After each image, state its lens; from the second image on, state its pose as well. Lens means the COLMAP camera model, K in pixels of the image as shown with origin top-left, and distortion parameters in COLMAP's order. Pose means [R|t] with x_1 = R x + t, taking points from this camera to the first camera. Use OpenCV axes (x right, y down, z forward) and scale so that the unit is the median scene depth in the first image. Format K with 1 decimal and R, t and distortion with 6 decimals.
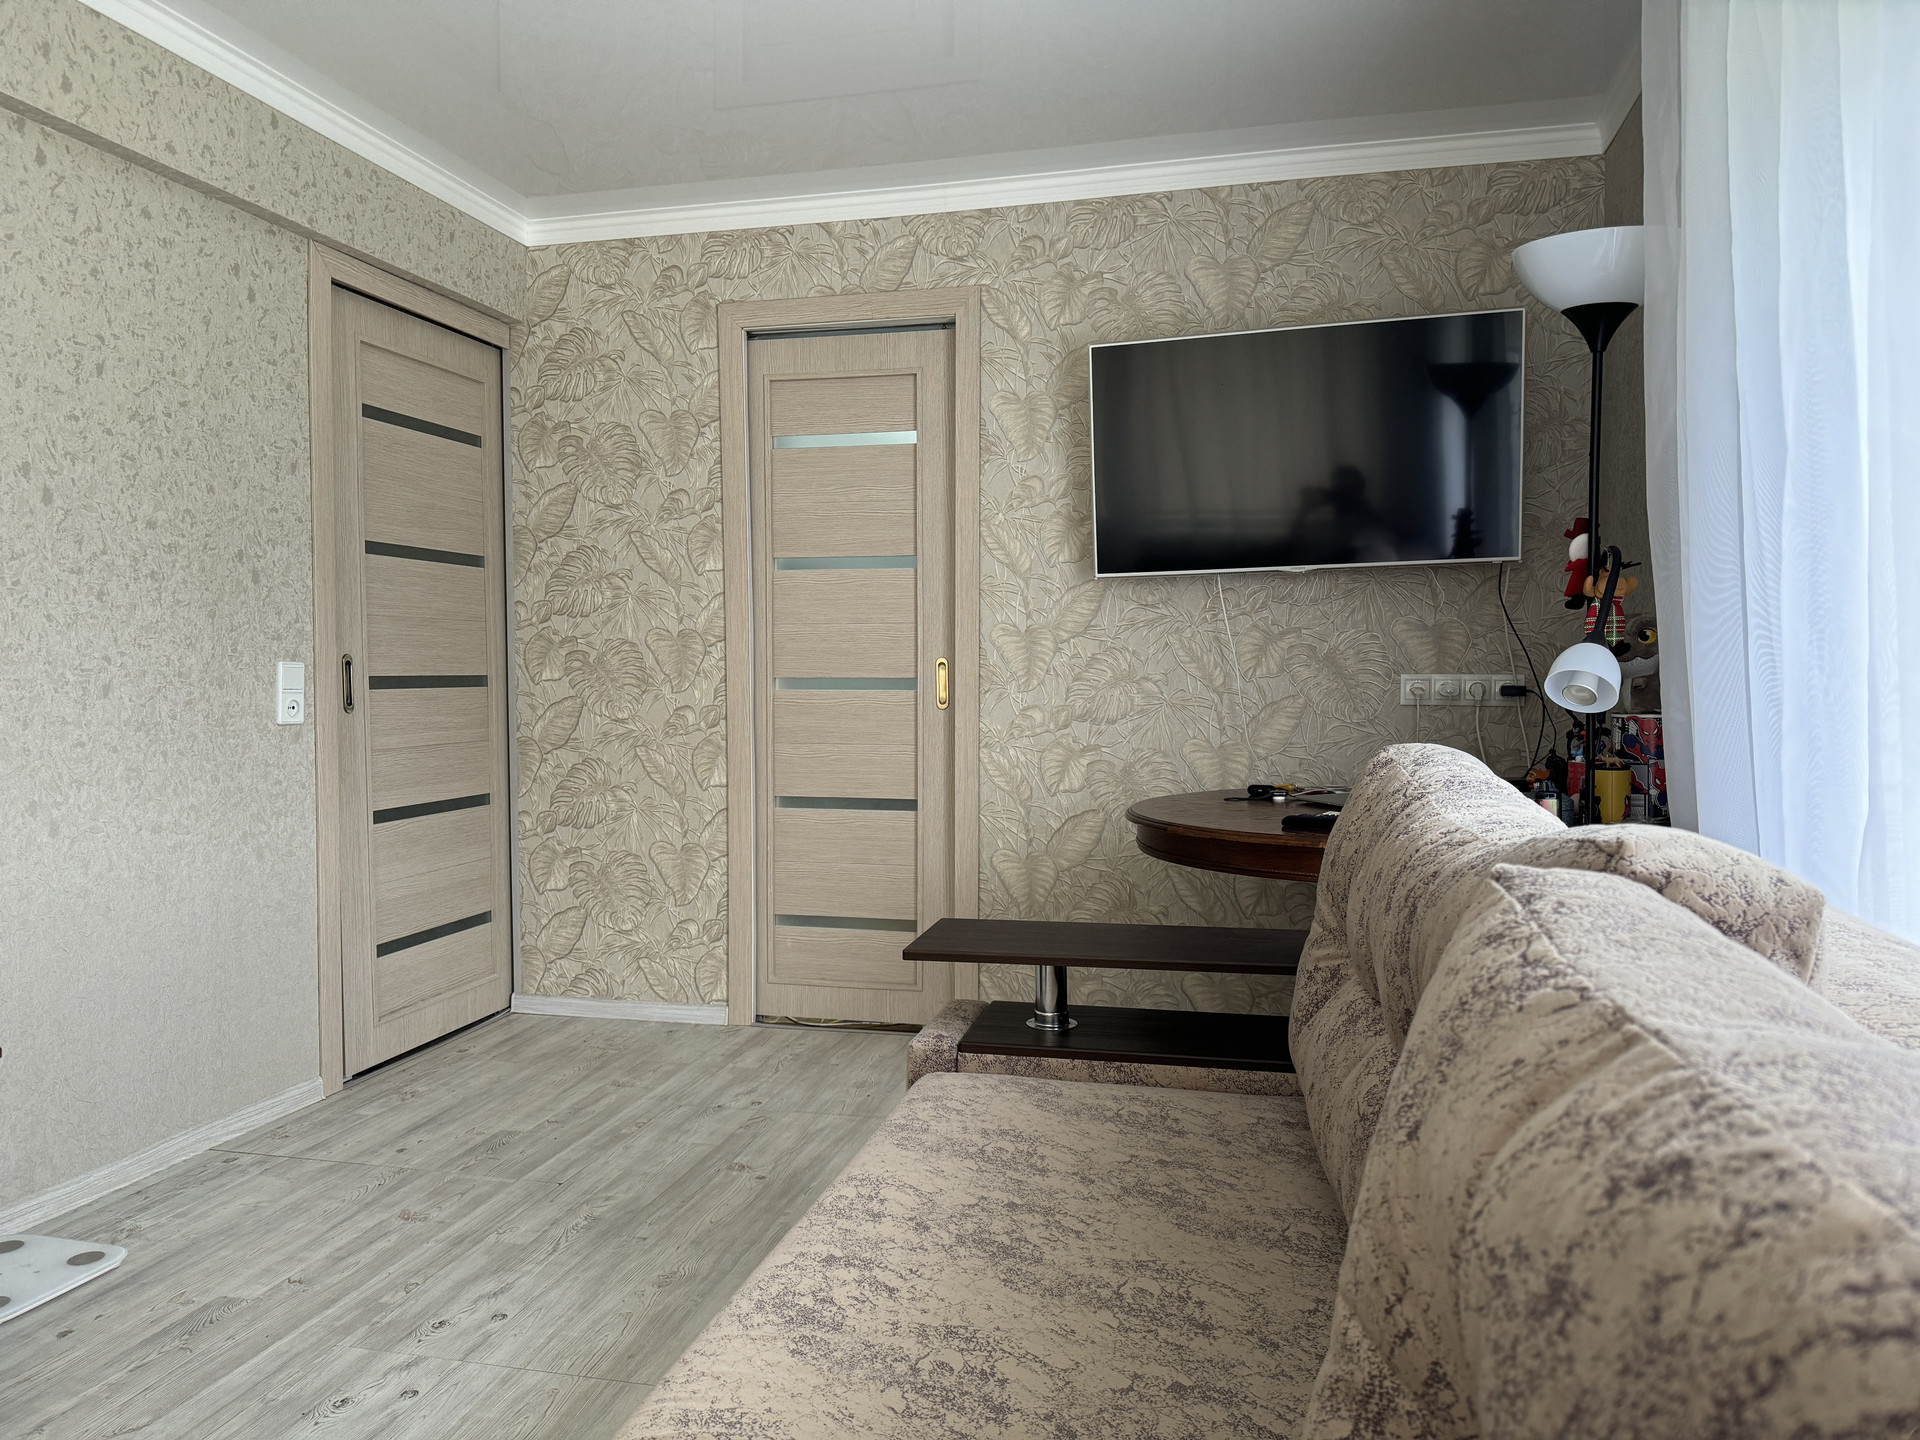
lens RADIAL K [[1337.4, 0, 960.0], [0, 1337.4, 720.0], [0, 0, 1]] dist [0.157762, -0.270364]
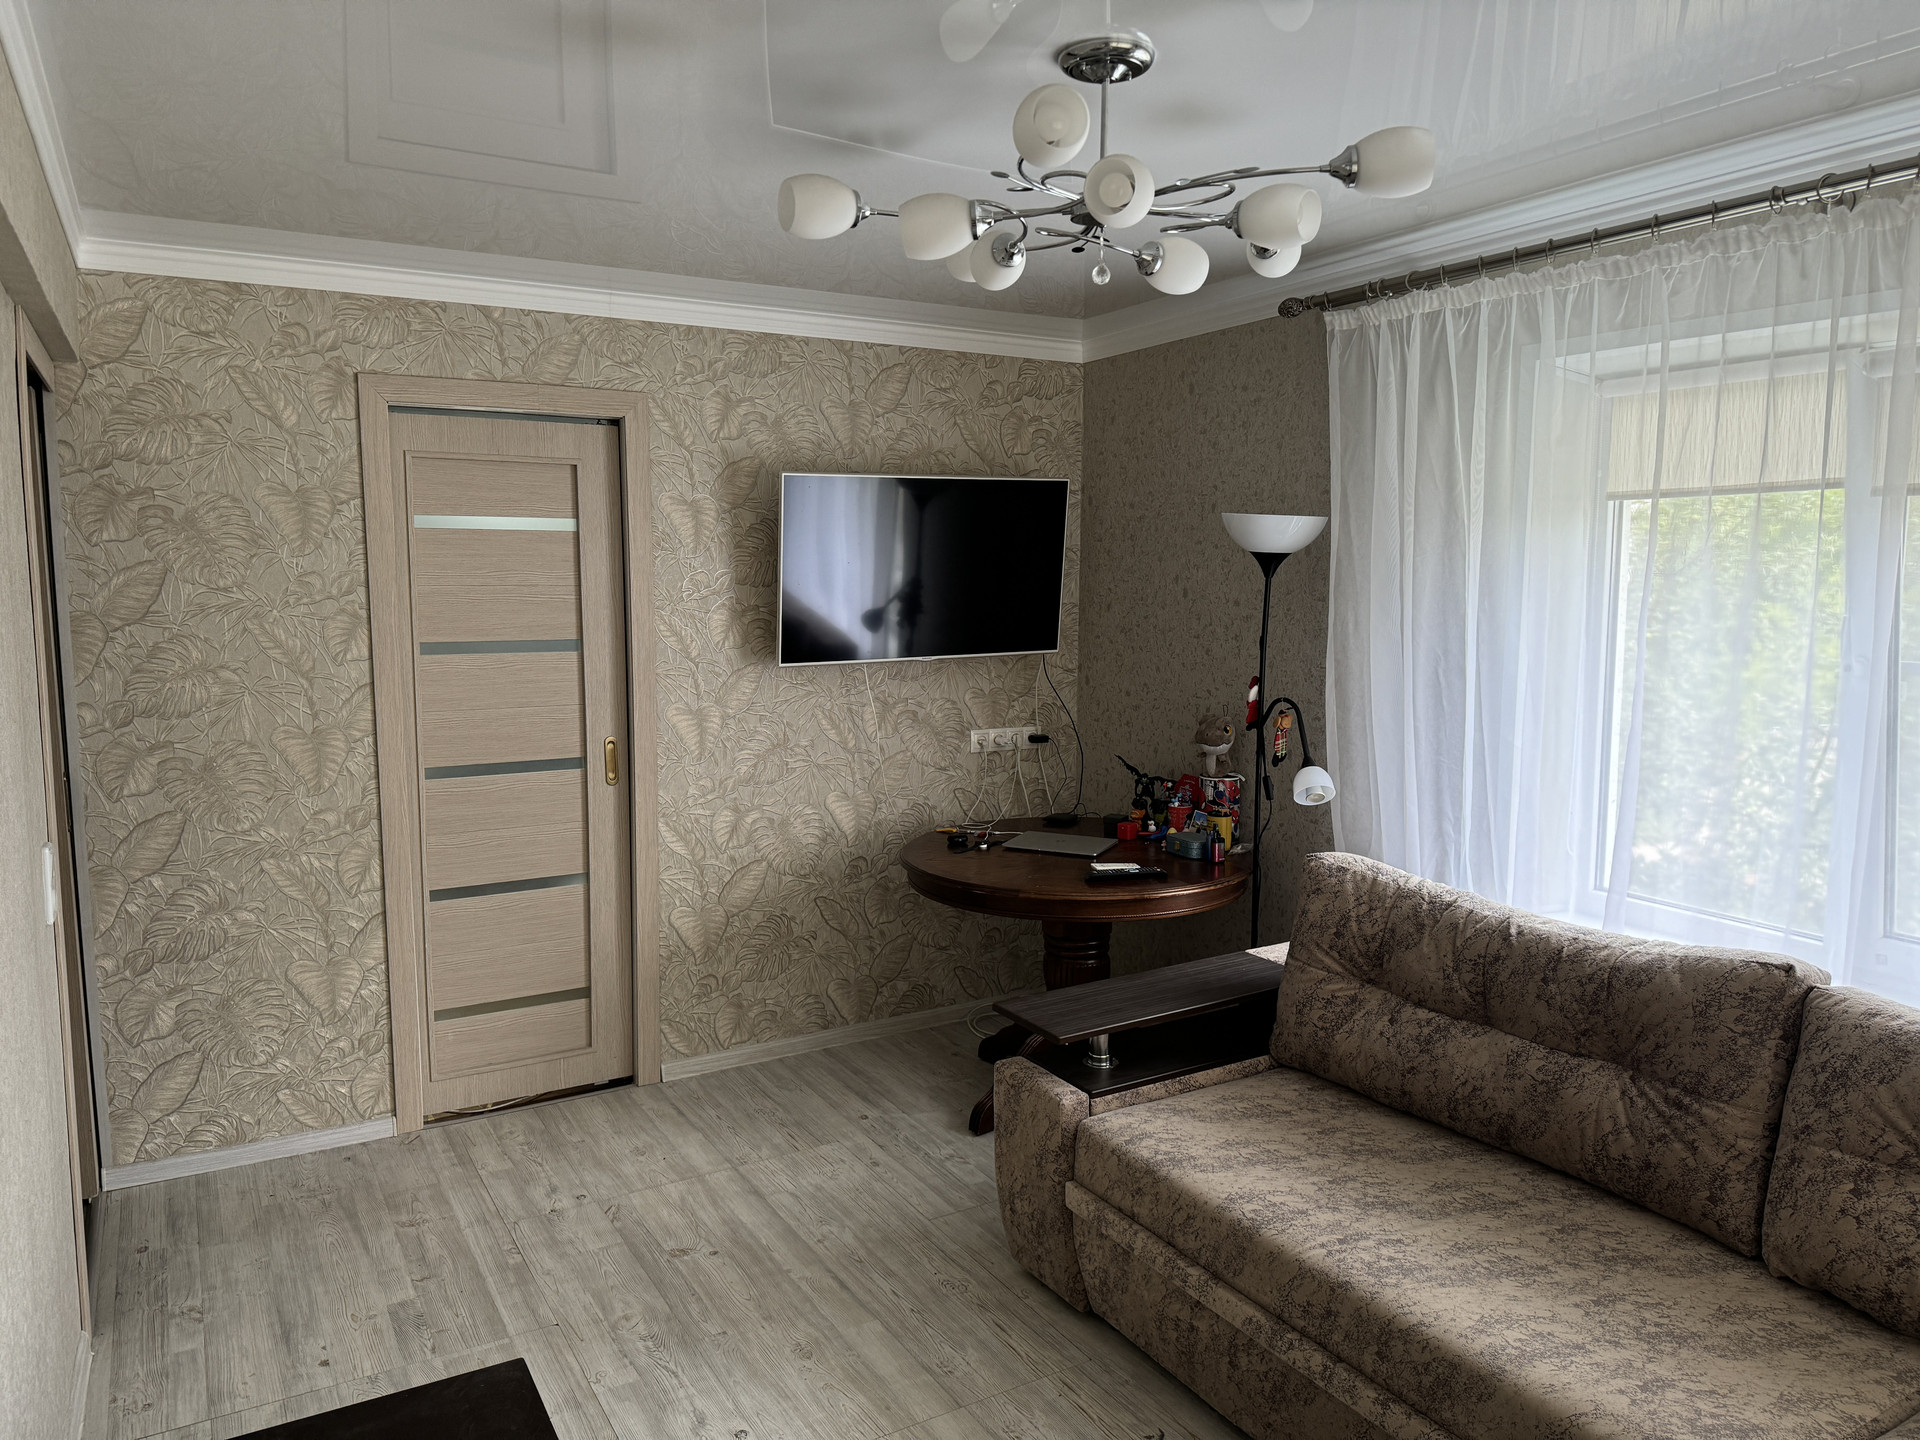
lens RADIAL K [[1339.7, 0, 960.0], [0, 1339.7, 720.0], [0, 0, 1]] dist [0.088510, -0.116291]
pose [[0.719173, -0.076837, 0.690569, -0.559969], [0.024530, 0.996055, 0.085282, -0.147153], [-0.694398, -0.044392, 0.718221, 0.050321]]
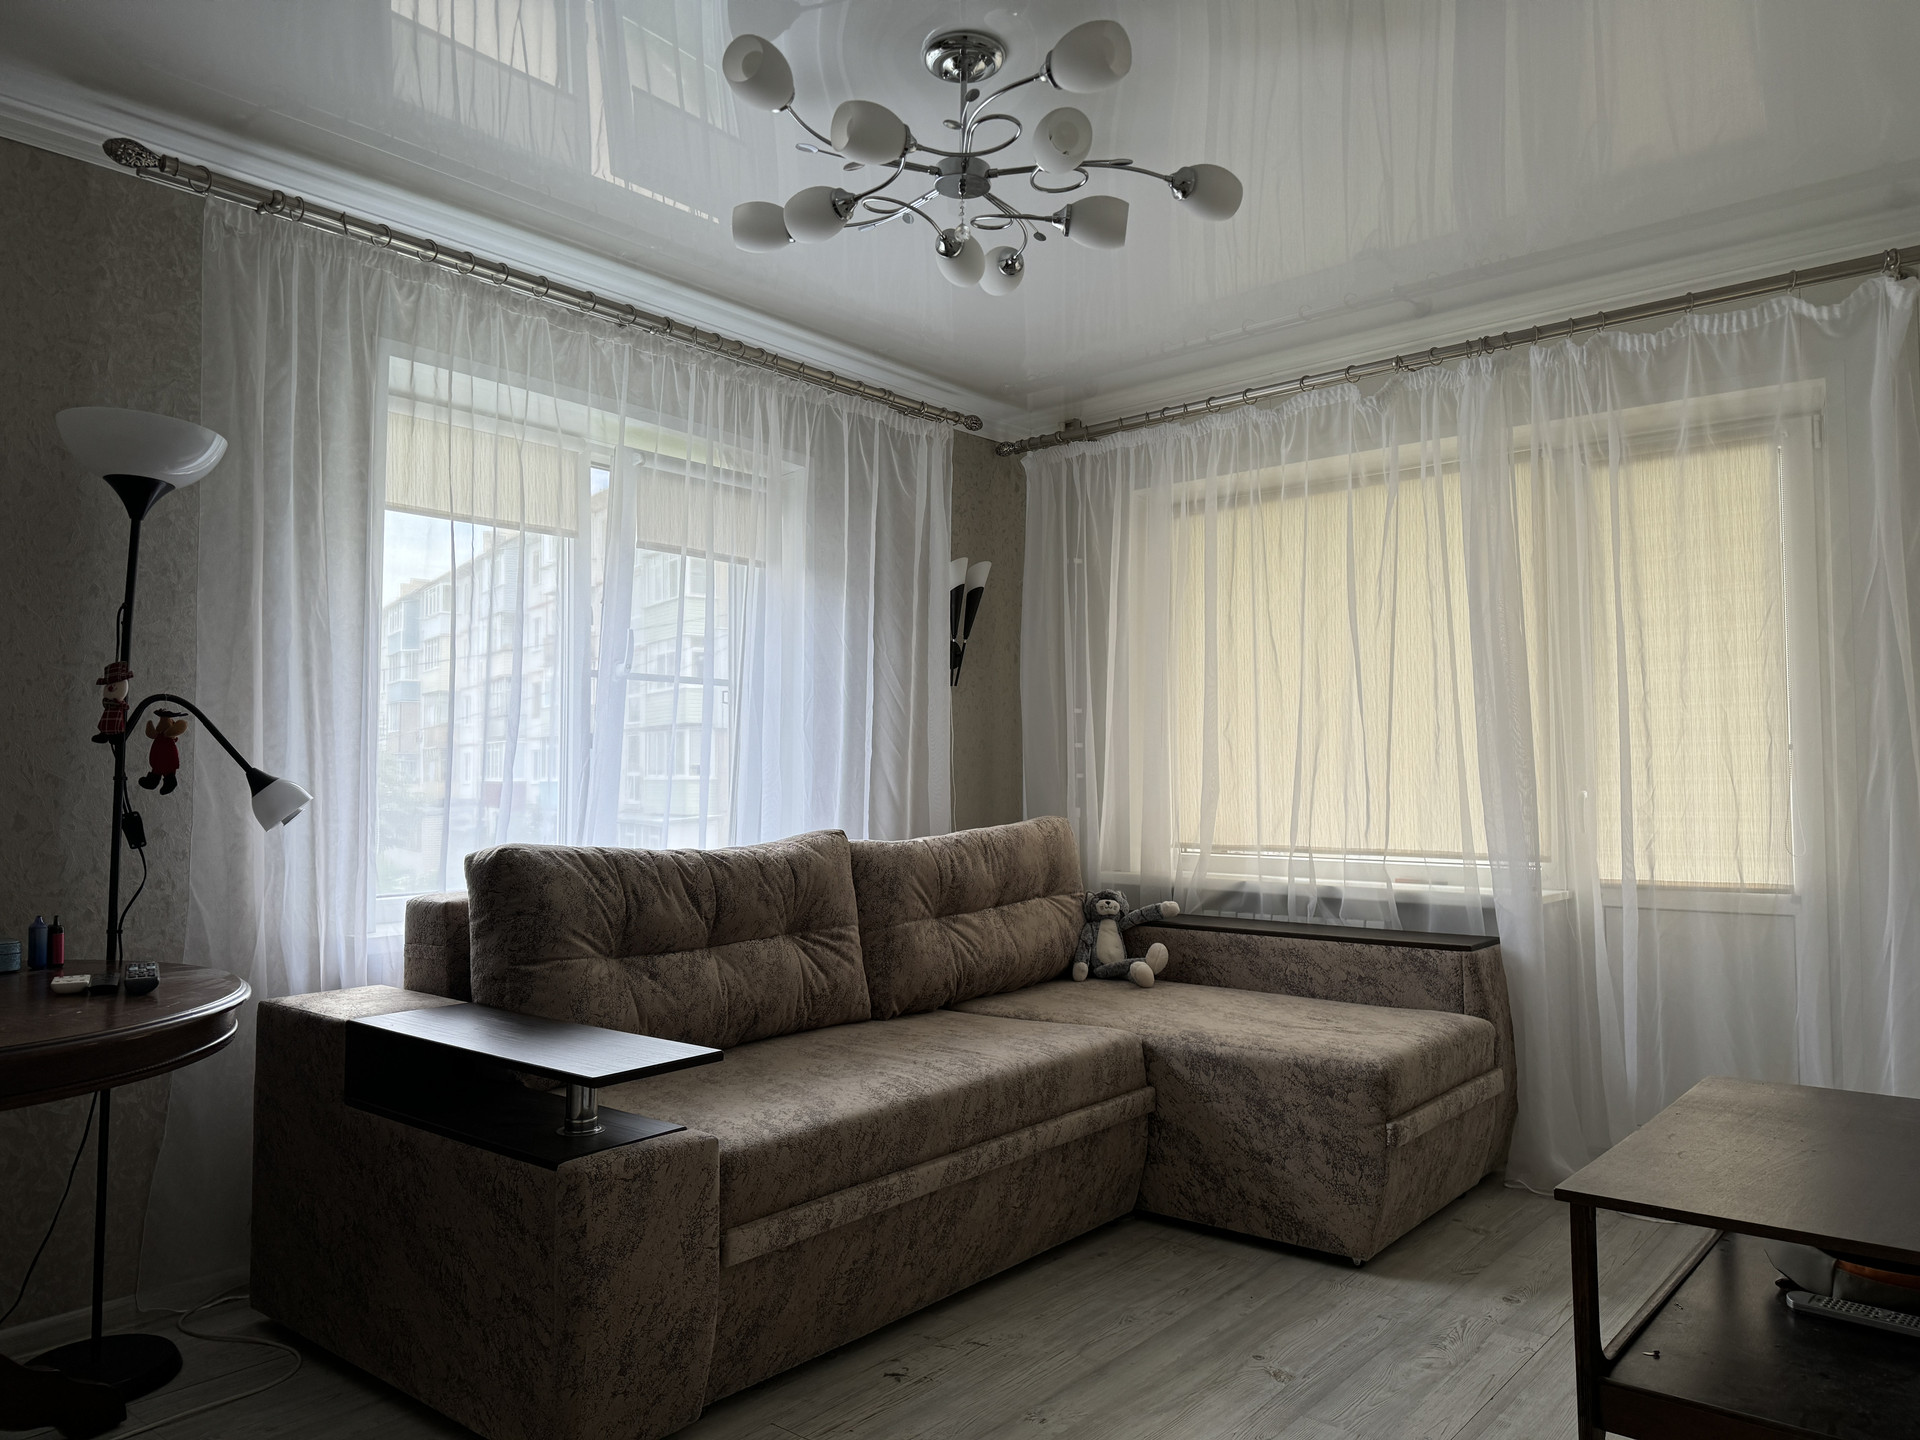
lens RADIAL K [[1339.7, 0, 960.0], [0, 1339.7, 720.0], [0, 0, 1]] dist [0.088510, -0.116291]
pose [[-0.894130, 0.025231, 0.447097, -0.383713], [0.022484, 0.999682, -0.011452, -0.043702], [-0.447243, -0.000187, -0.894412, 1.027575]]
